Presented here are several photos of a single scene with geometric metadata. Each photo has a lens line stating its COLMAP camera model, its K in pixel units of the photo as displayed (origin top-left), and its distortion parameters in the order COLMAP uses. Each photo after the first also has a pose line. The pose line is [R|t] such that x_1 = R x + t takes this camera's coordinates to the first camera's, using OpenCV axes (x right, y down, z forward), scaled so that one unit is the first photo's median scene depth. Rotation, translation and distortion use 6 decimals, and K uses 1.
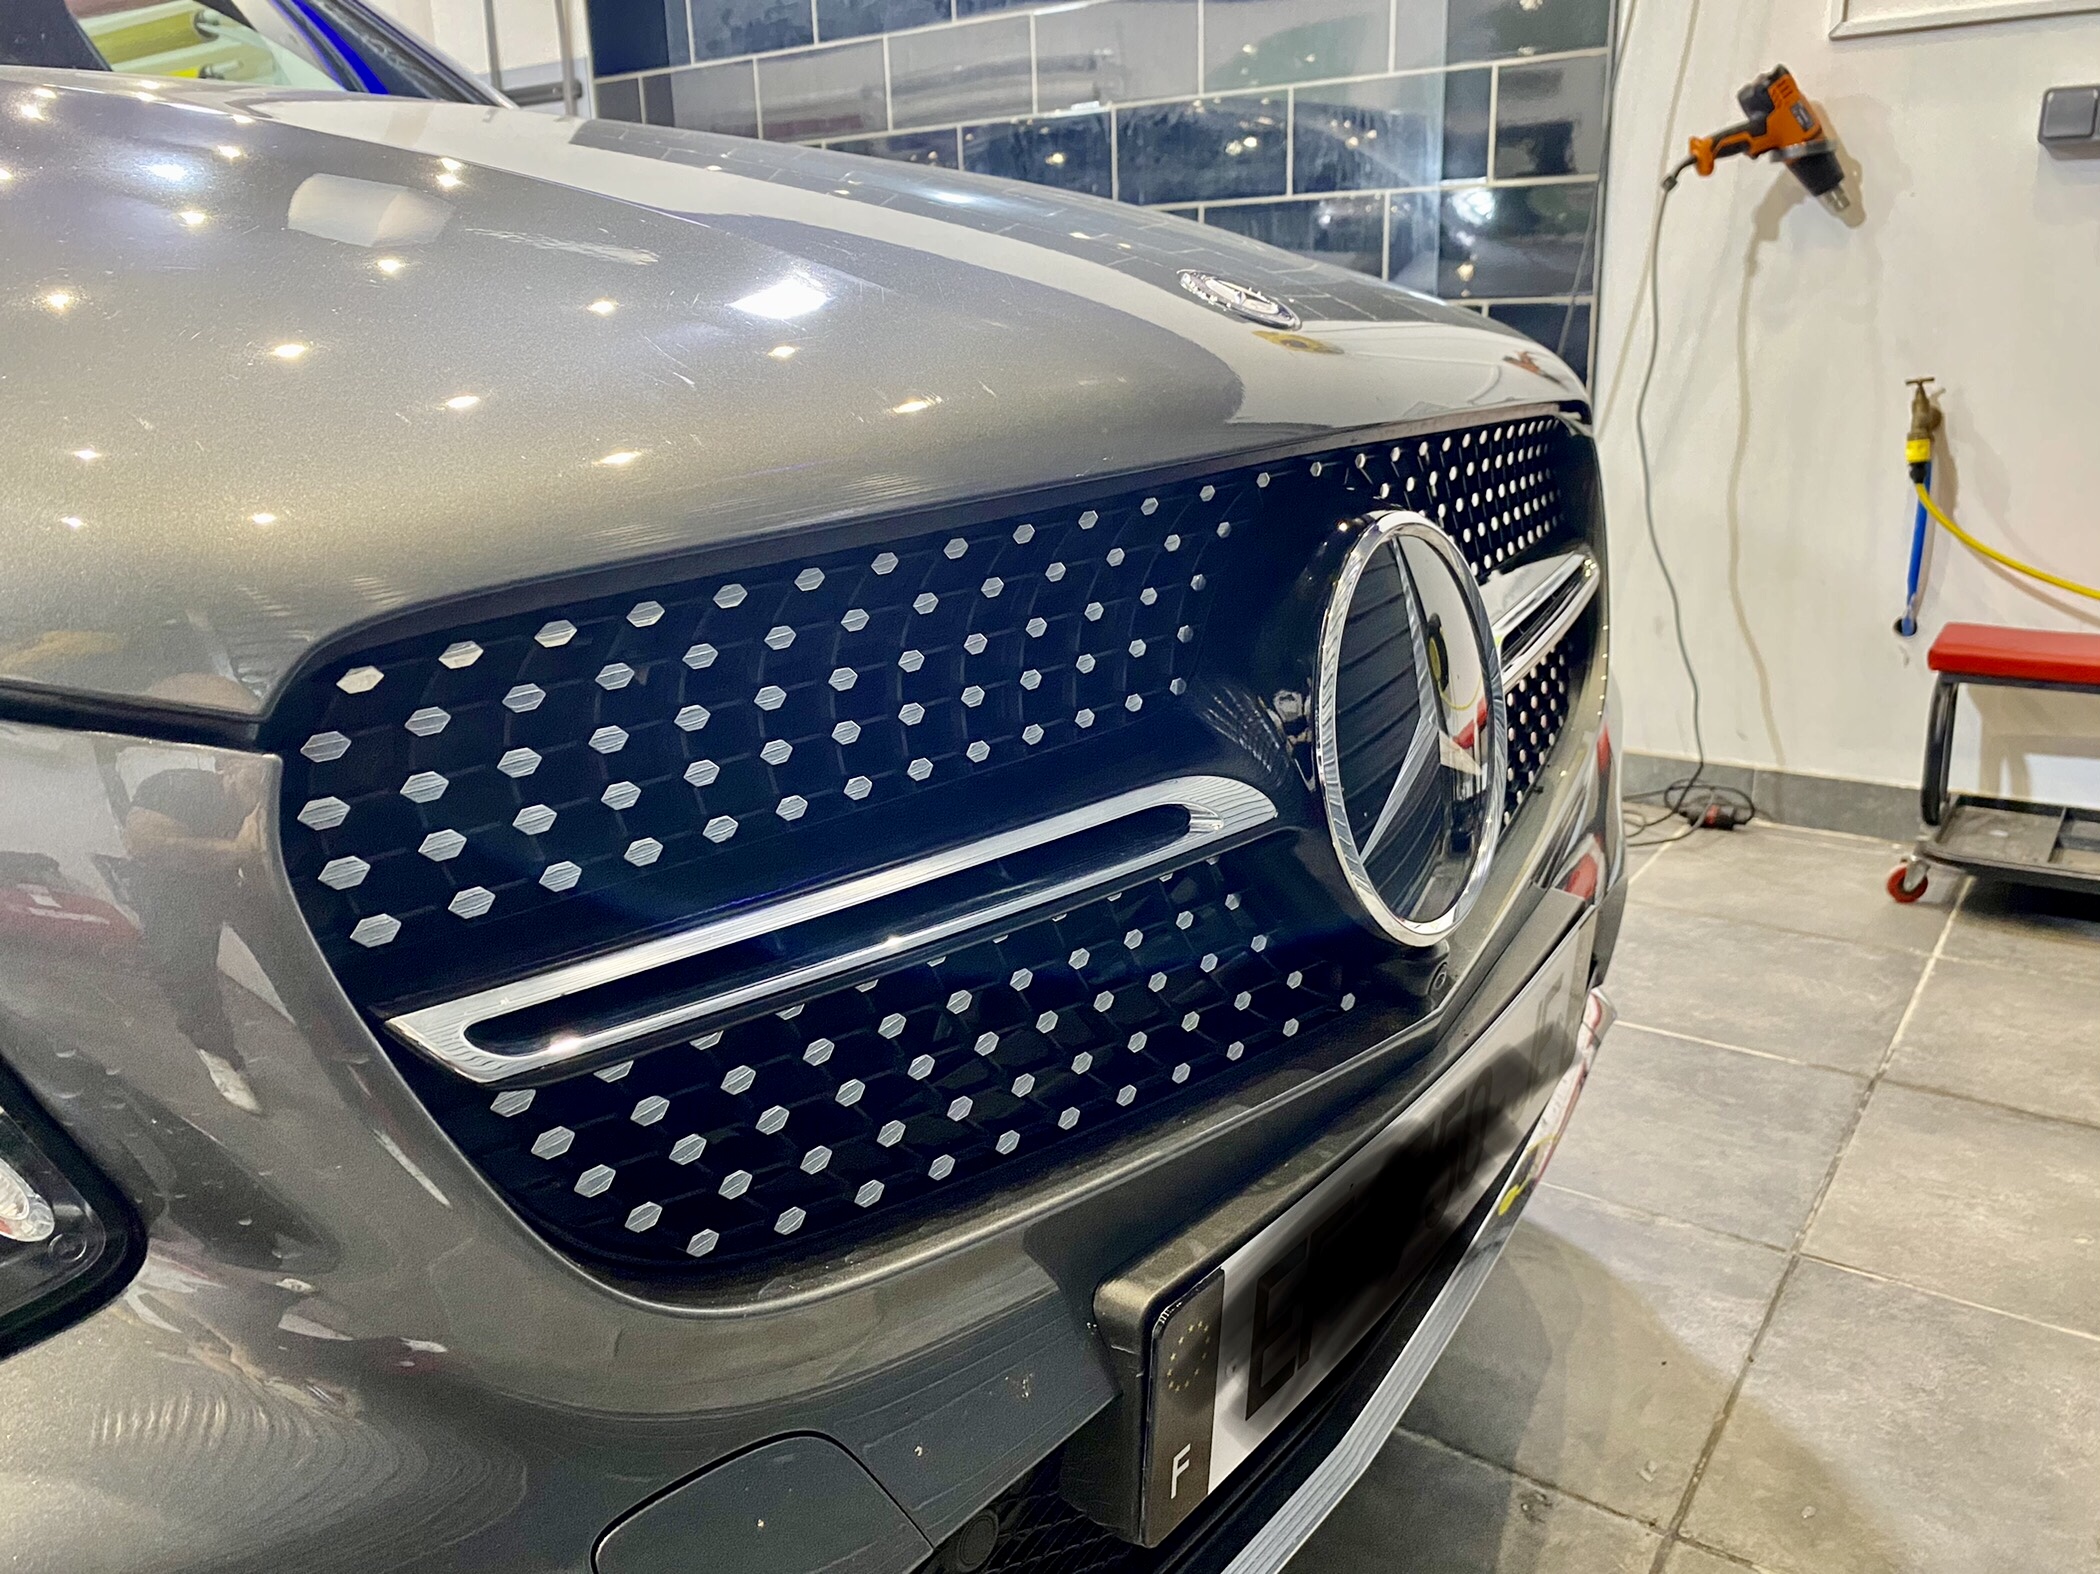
lens RADIAL K [[1596.3, 0, 1084.1], [0, 1596.3, 777.0], [0, 0, 1]] dist [0.029127, -0.024093]
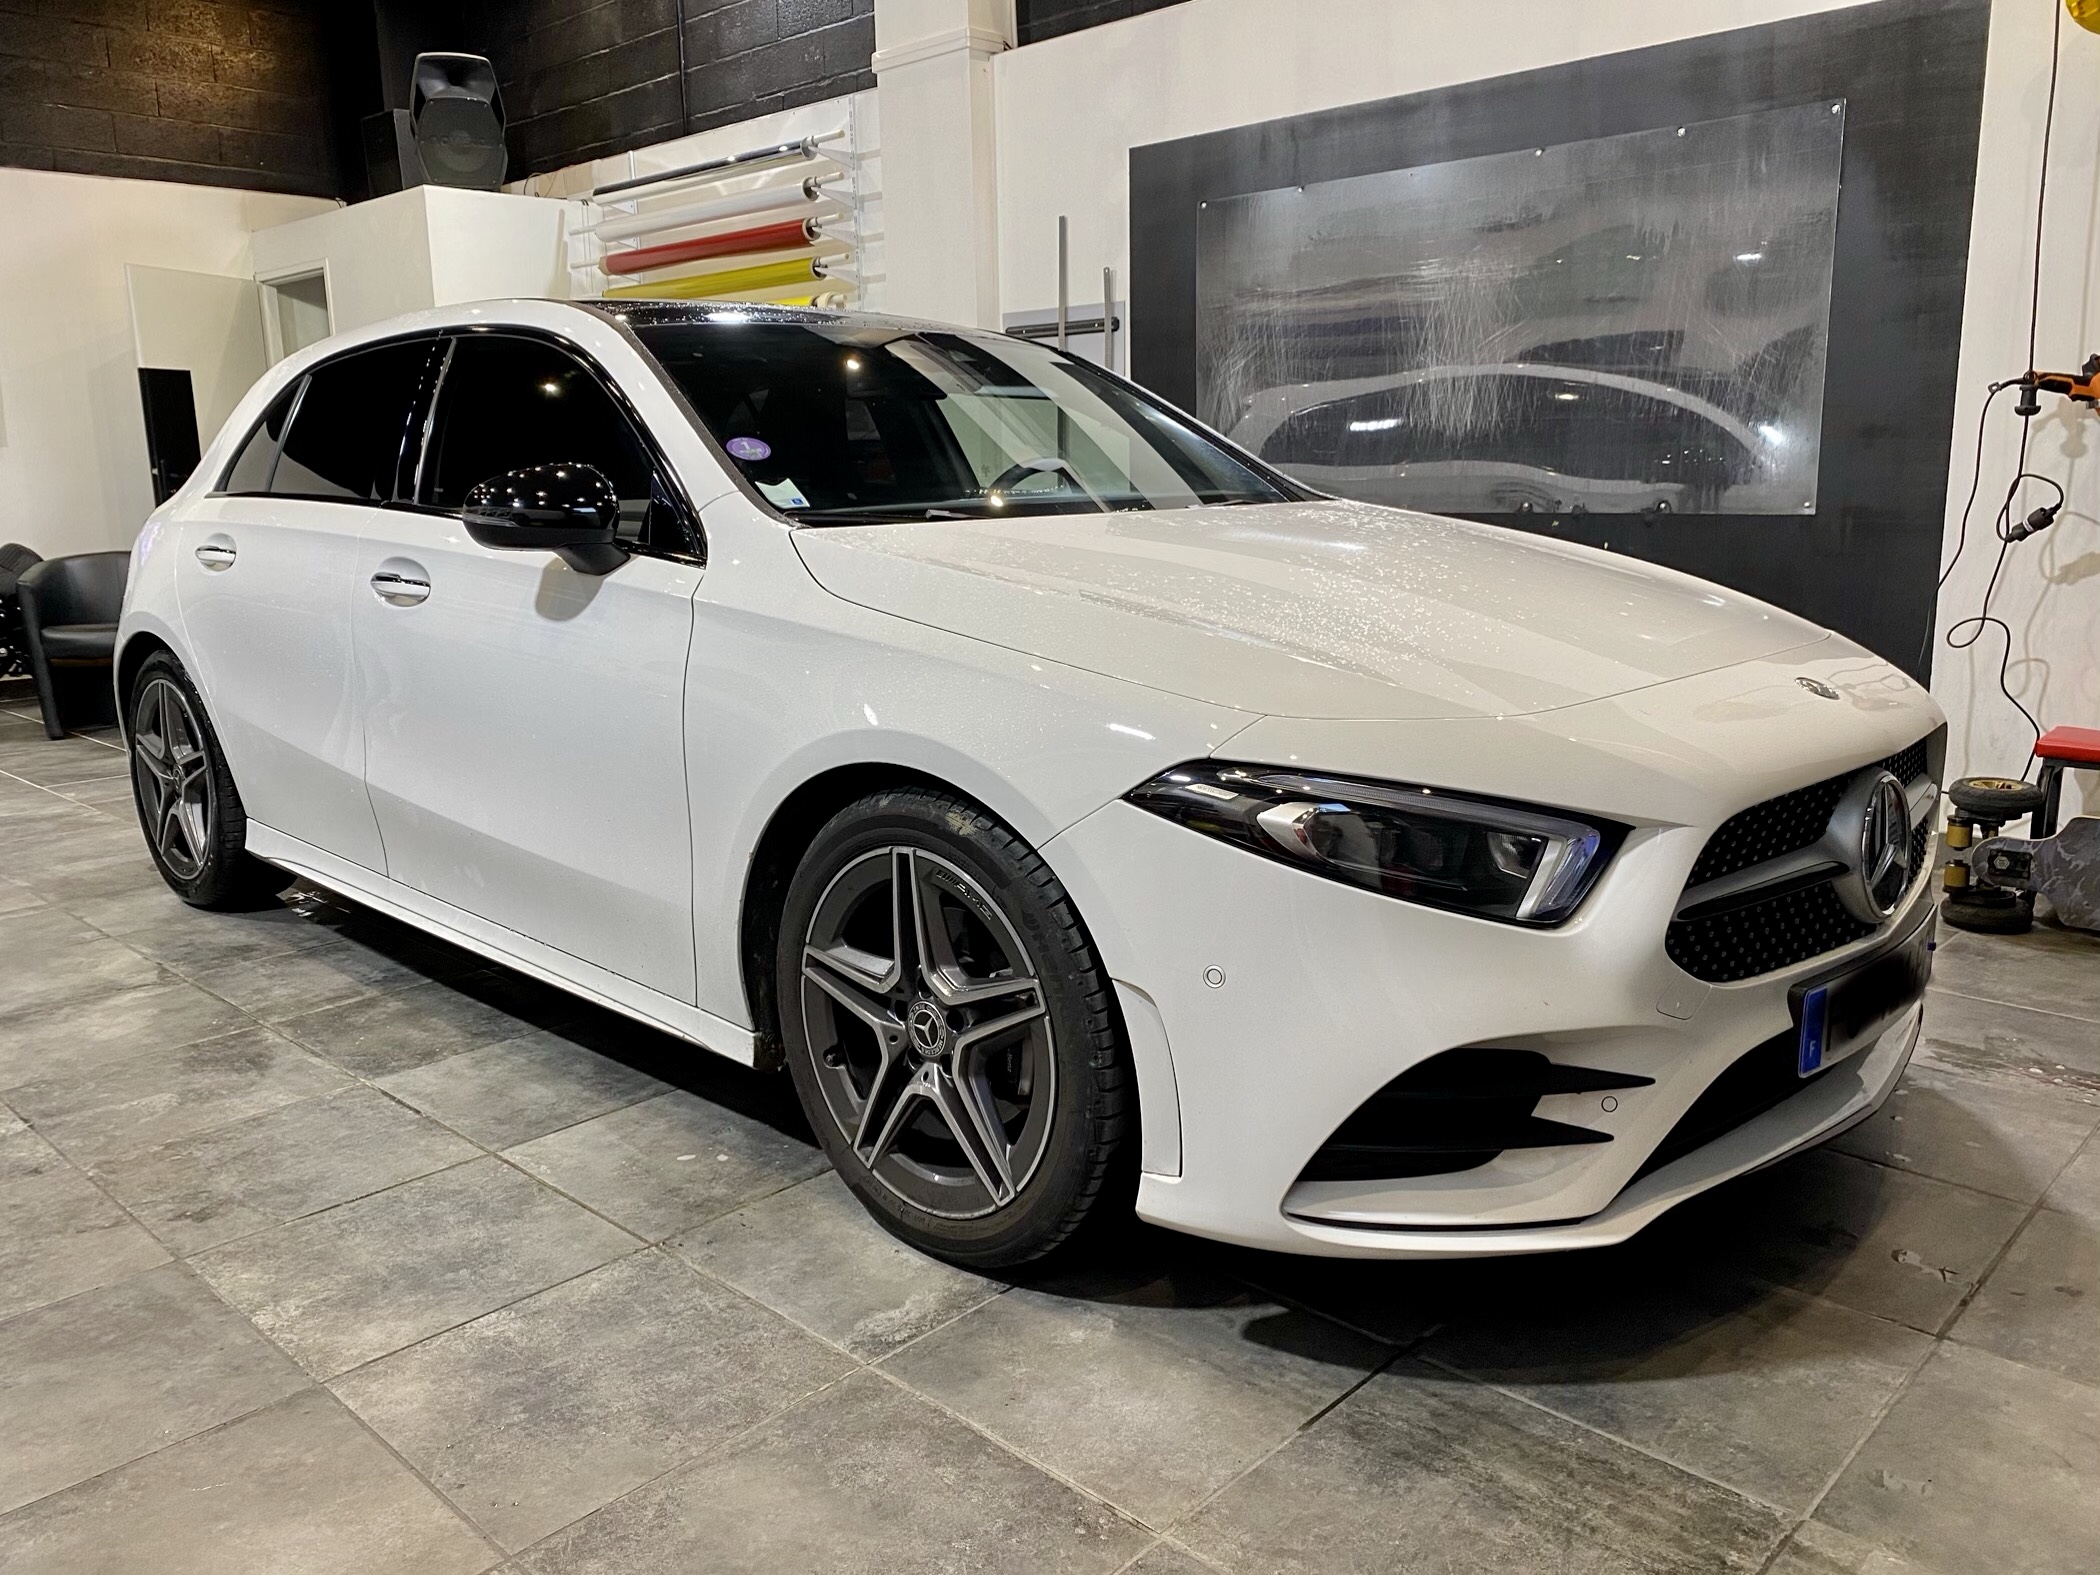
lens RADIAL K [[1596.3, 0, 1056.0], [0, 1596.3, 780.3], [0, 0, 1]] dist [0.029127, -0.024093]
pose [[0.987201, 0.038132, -0.154852, -0.229674], [-0.049692, 0.996203, -0.071481, 0.083659], [0.151539, 0.078261, 0.985348, -0.491376]]
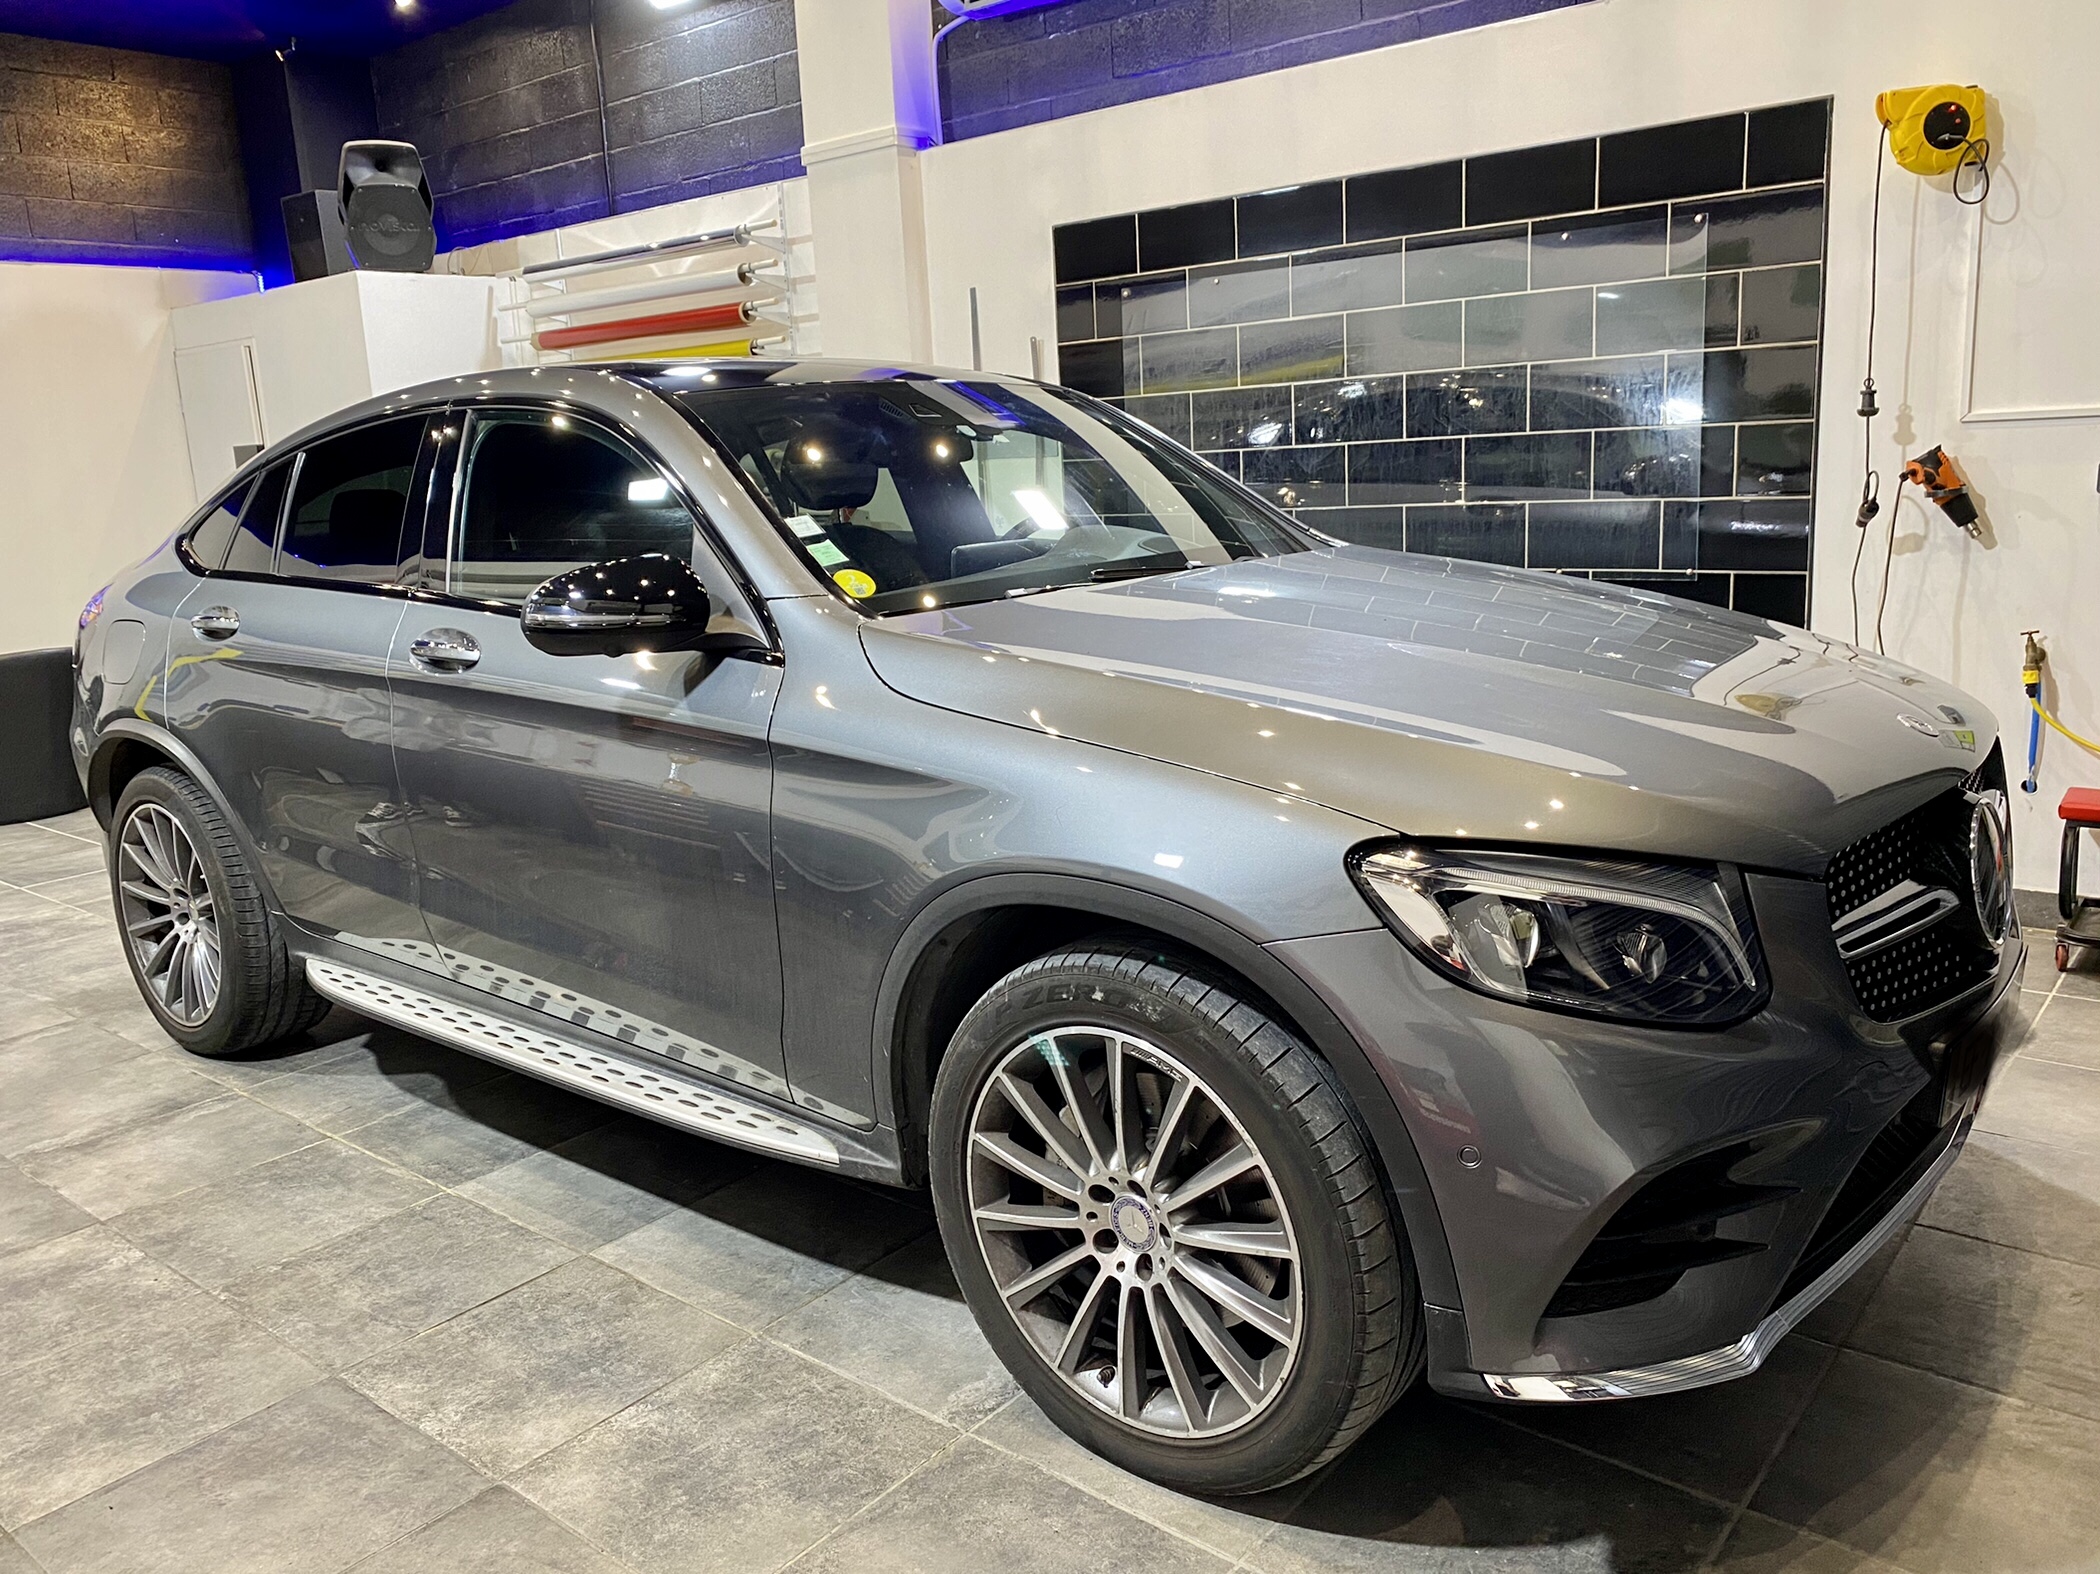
lens RADIAL K [[1596.3, 0, 1057.6], [0, 1596.3, 778.2], [0, 0, 1]] dist [0.029127, -0.024093]
pose [[0.995860, -0.005527, -0.090737, -0.289336], [-0.000853, 0.997538, -0.070127, 0.007870], [0.090901, 0.069914, 0.993403, -0.647863]]
